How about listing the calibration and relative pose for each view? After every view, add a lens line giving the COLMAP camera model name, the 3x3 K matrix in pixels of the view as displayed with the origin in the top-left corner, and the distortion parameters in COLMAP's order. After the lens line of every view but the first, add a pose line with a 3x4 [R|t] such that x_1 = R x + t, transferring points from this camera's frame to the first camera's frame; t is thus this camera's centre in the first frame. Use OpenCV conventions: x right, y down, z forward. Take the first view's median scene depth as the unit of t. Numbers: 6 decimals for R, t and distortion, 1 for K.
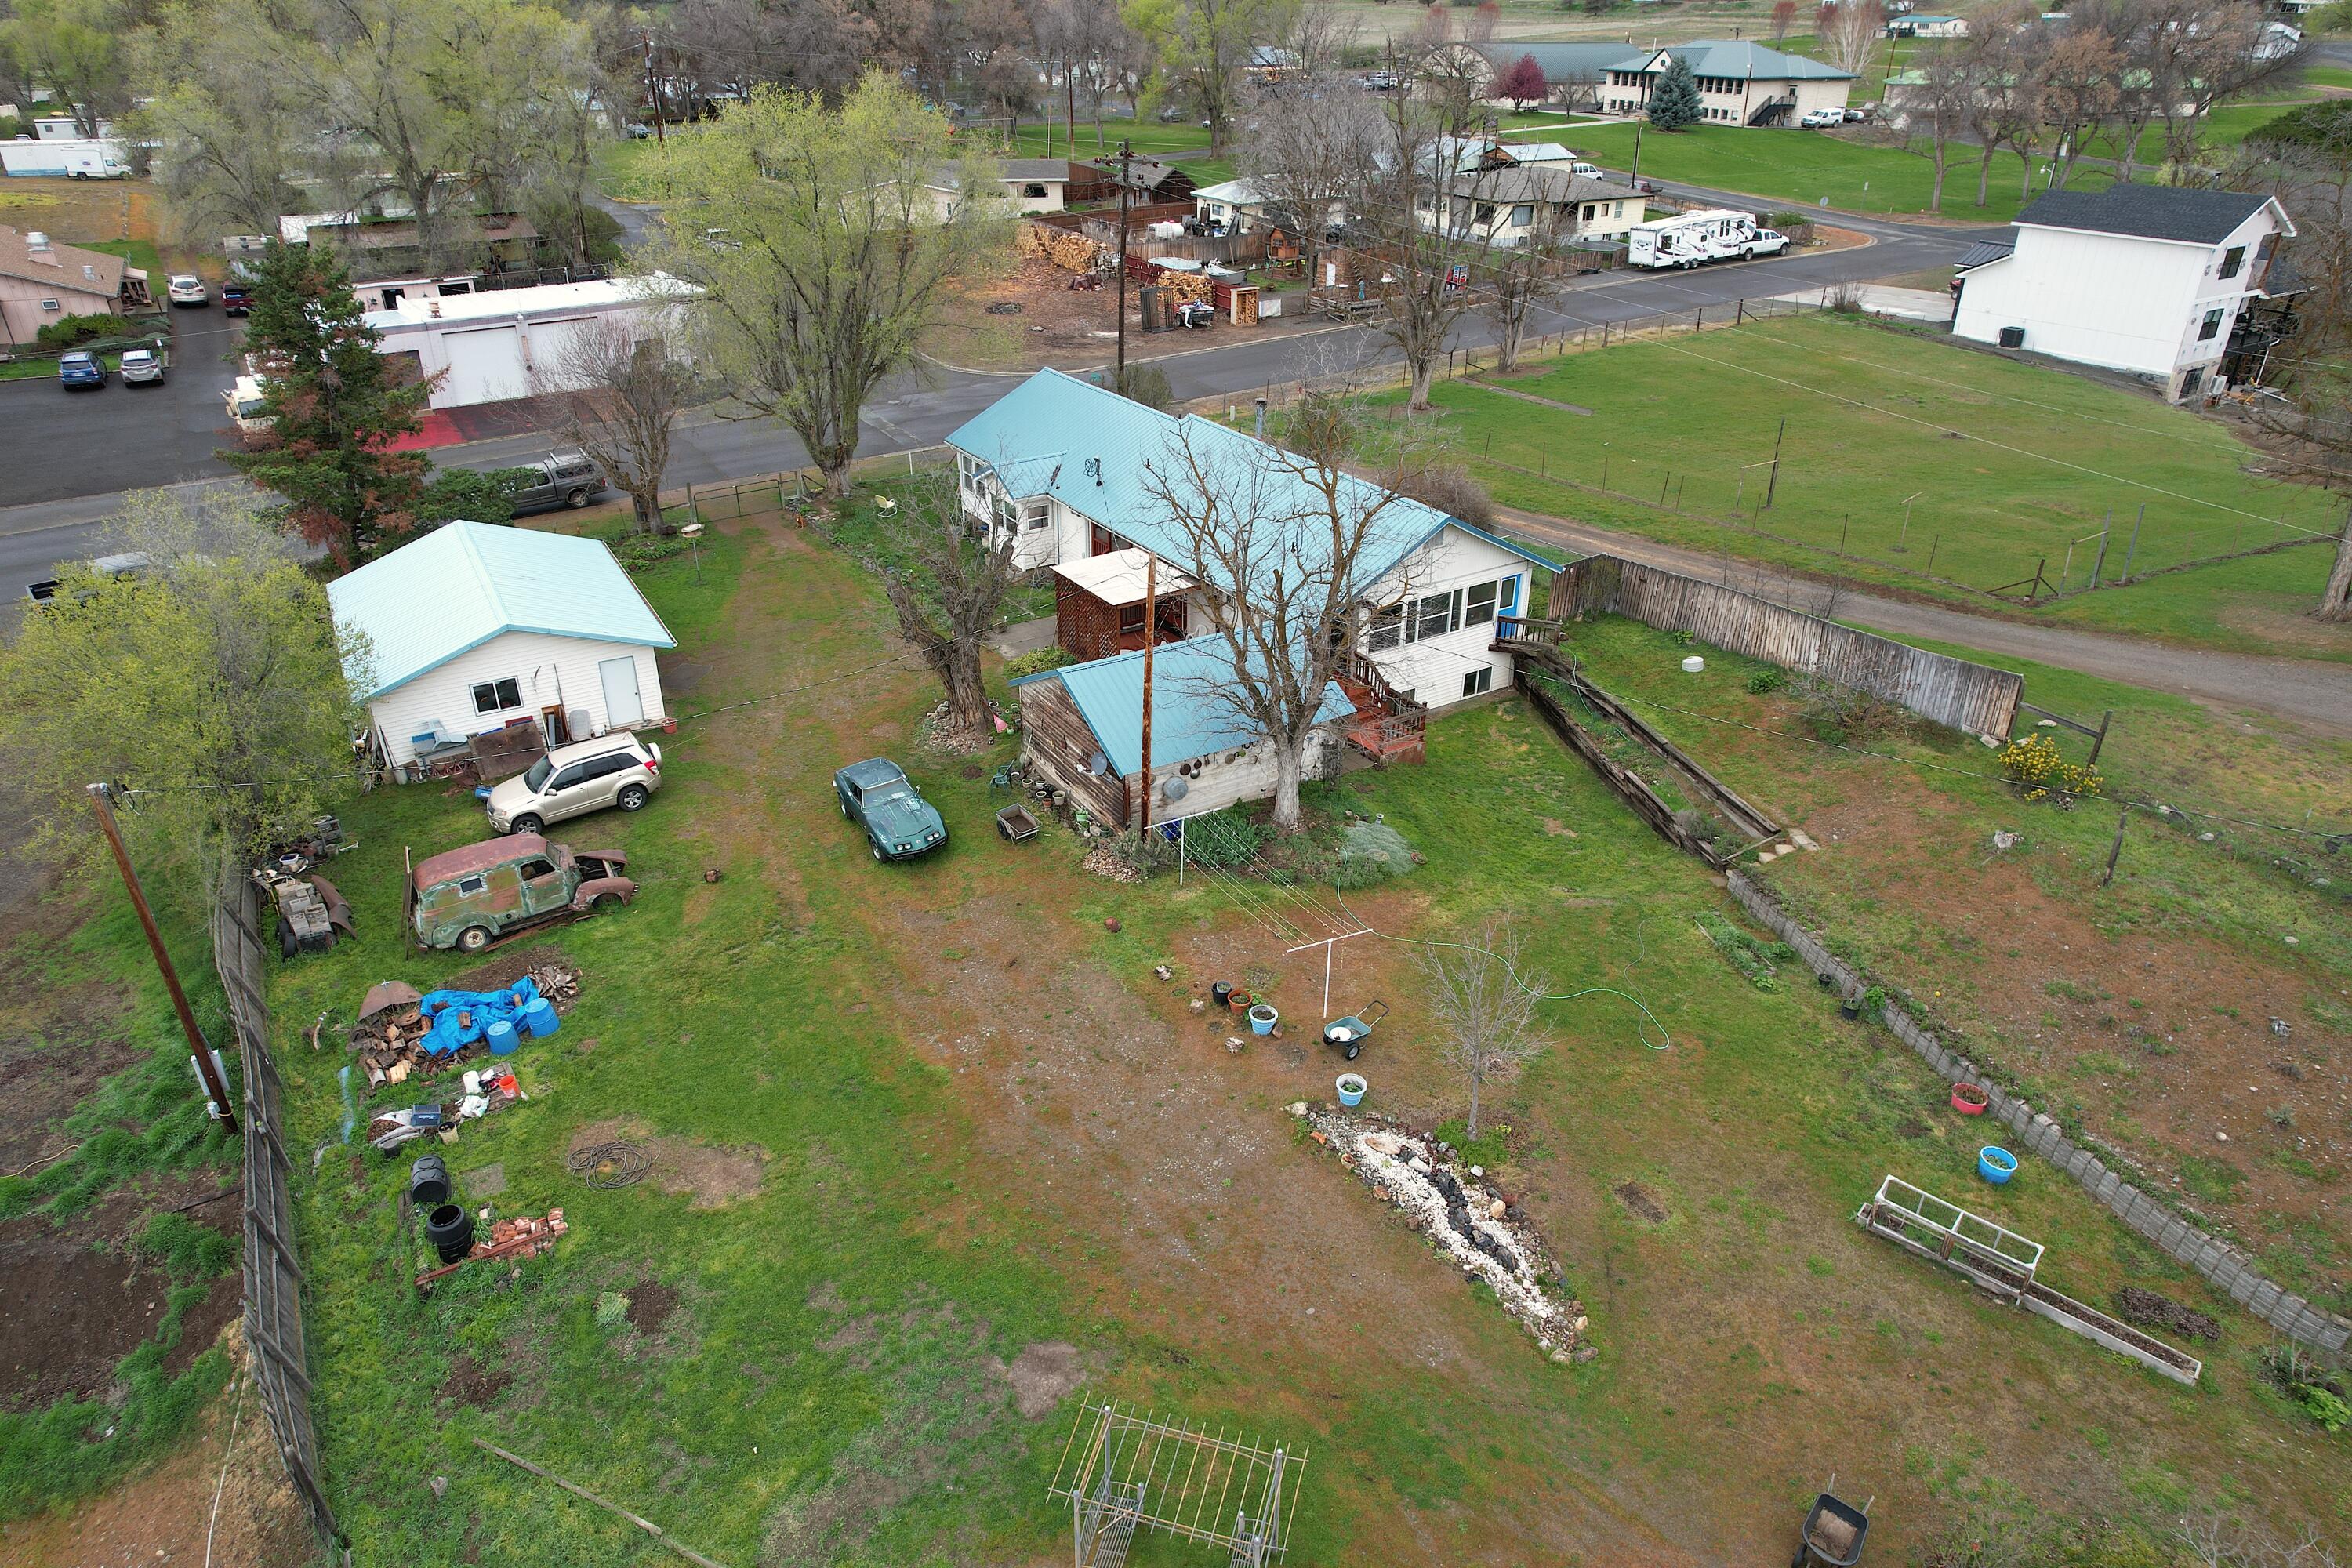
lens RADIAL K [[1509.1, 0, 1177.8], [0, 1509.1, 790.0], [0, 0, 1]] dist [-0.074640, 0.072093]
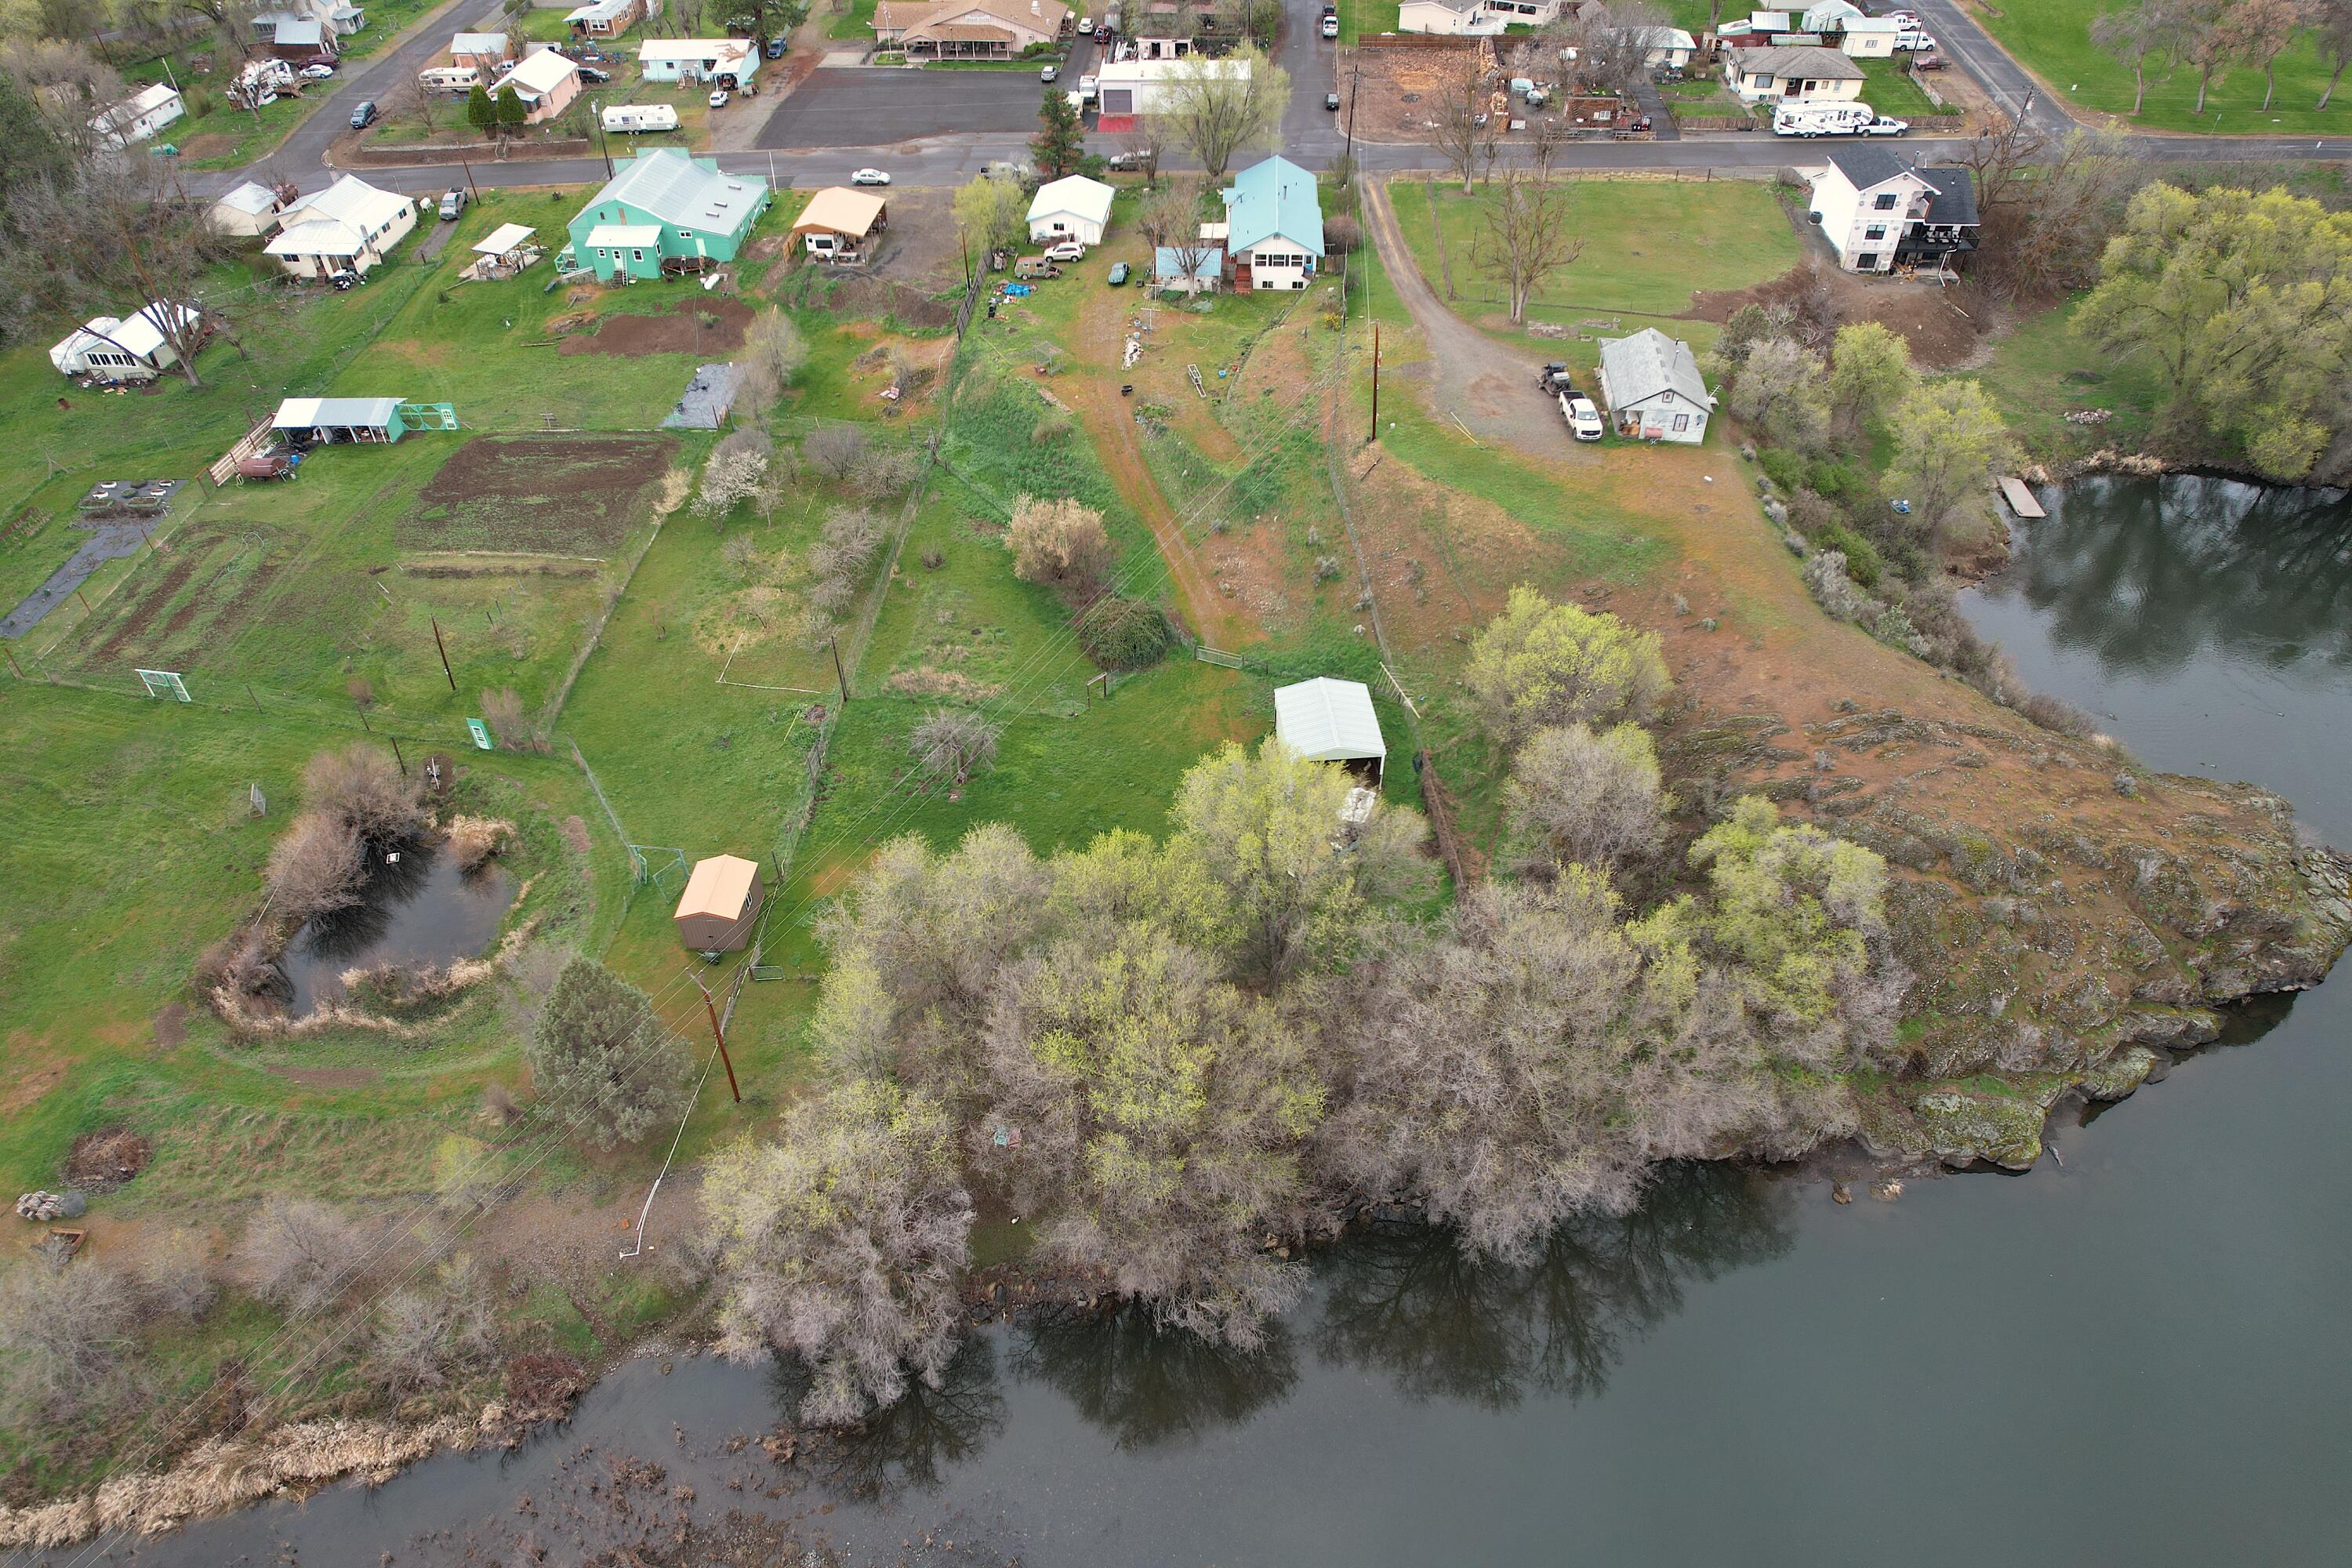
lens RADIAL K [[1509.1, 0, 1182.5], [0, 1509.1, 780.0], [0, 0, 1]] dist [-0.074640, 0.072093]
pose [[0.817894, 0.373233, -0.437888, 1.954360], [-0.263853, 0.919618, 0.291006, 0.041277], [0.511303, -0.122474, 0.850629, -2.220482]]
